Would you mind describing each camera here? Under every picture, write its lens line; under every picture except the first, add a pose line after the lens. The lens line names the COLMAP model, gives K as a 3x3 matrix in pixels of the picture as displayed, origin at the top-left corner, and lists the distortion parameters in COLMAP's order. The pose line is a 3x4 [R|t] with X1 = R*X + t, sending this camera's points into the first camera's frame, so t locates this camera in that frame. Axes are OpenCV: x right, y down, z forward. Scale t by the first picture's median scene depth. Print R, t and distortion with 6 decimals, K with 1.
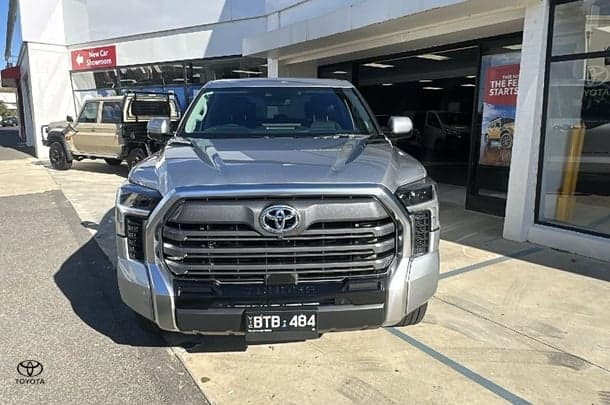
lens RADIAL K [[457.3, 0, 300.7], [0, 457.3, 202.6], [0, 0, 1]] dist [0.050055, -0.044825]
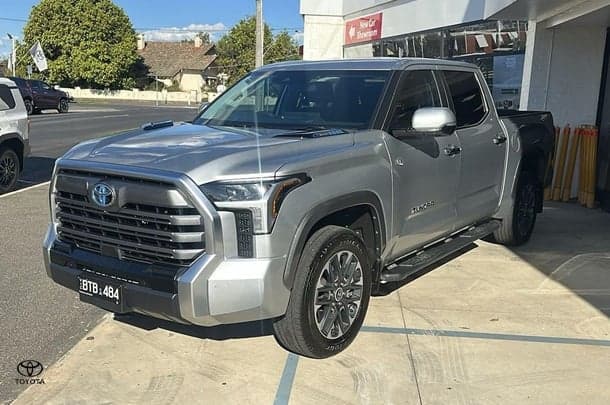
lens RADIAL K [[659.6, 0, 304.3], [0, 659.6, 204.2], [0, 0, 1]] dist [0.155589, 0.000000]
pose [[0.777066, 0.123233, -0.617237, 1.281466], [-0.141190, 0.989783, 0.019862, -0.040642], [0.613379, 0.071714, 0.786526, 0.029283]]
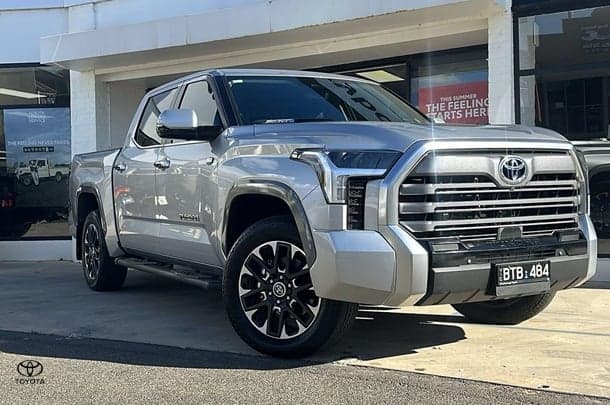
lens RADIAL K [[804.1, 0, 308.1], [0, 804.1, 202.0], [0, 0, 1]] dist [0.142016, 0.000000]
pose [[0.876323, -0.021863, 0.481228, -1.276818], [0.116919, 0.978753, -0.168444, 0.347248], [-0.467320, 0.203876, 0.860259, -0.321905]]
